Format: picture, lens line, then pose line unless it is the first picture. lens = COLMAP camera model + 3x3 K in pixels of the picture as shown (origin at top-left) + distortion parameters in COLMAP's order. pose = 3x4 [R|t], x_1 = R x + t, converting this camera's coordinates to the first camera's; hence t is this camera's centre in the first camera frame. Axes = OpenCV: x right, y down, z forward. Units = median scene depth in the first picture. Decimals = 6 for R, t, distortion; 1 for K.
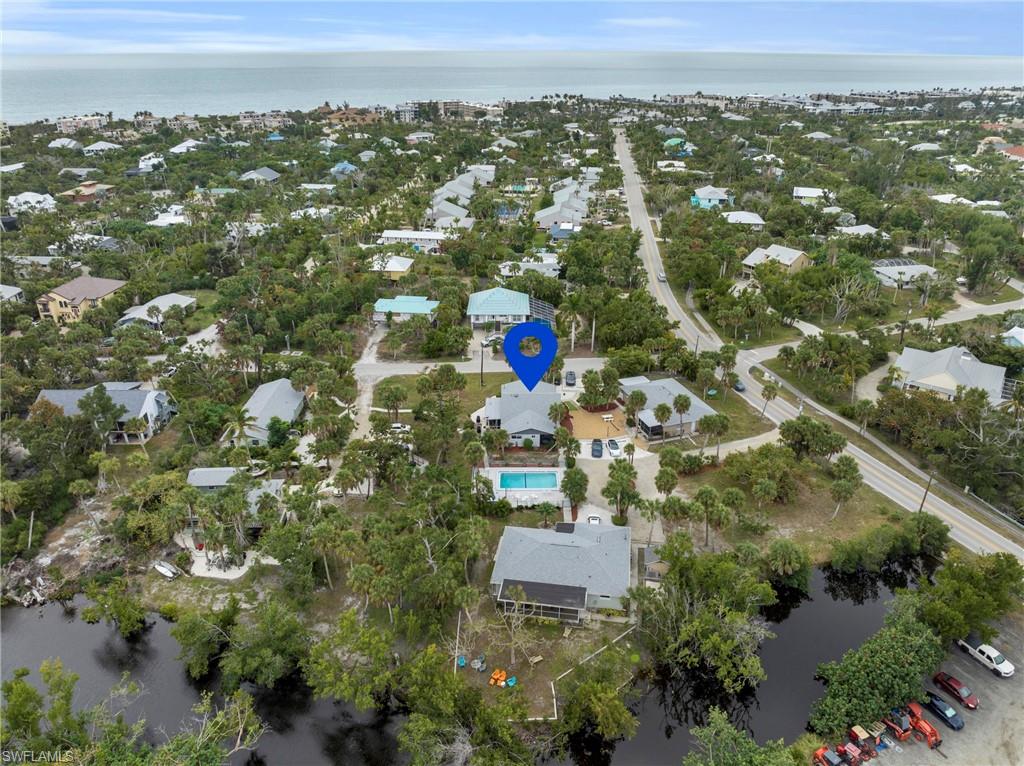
lens RADIAL K [[723.9, 0, 506.4], [0, 723.9, 382.0], [0, 0, 1]] dist [-0.044285, 0.007480]
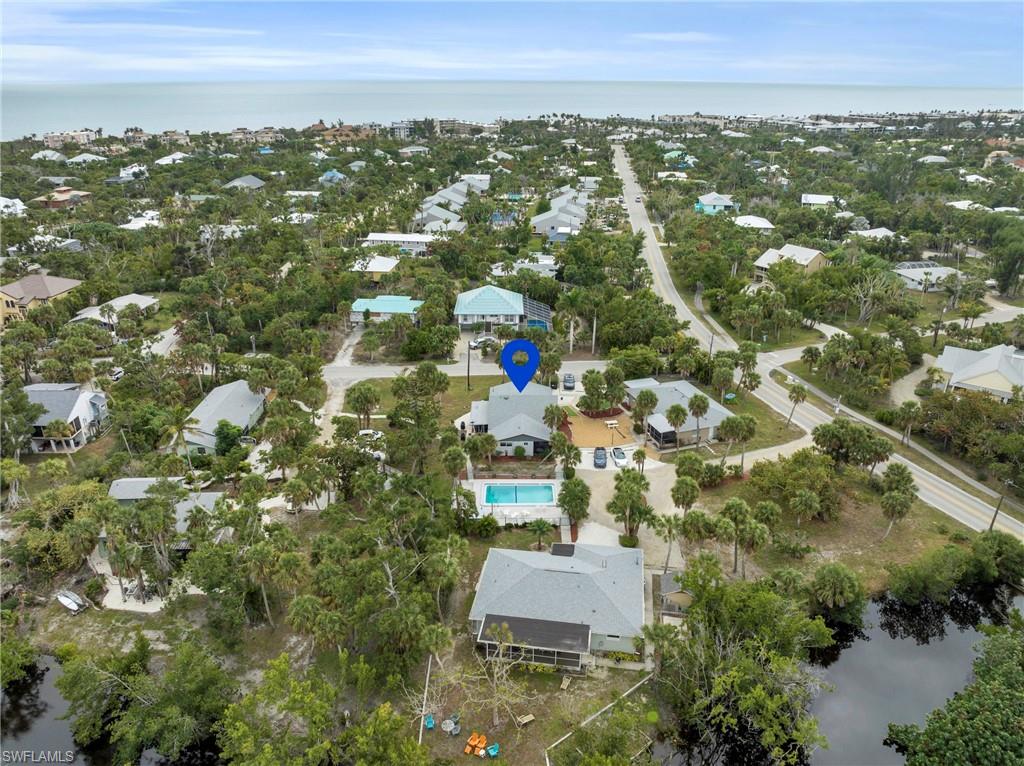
lens RADIAL K [[723.9, 0, 506.4], [0, 723.9, 382.0], [0, 0, 1]] dist [-0.044285, 0.007480]
pose [[0.999997, 0.000158, 0.002560, 0.008768], [-0.000066, 0.999345, -0.036192, 0.023935], [-0.002564, 0.036192, 0.999342, 0.101911]]
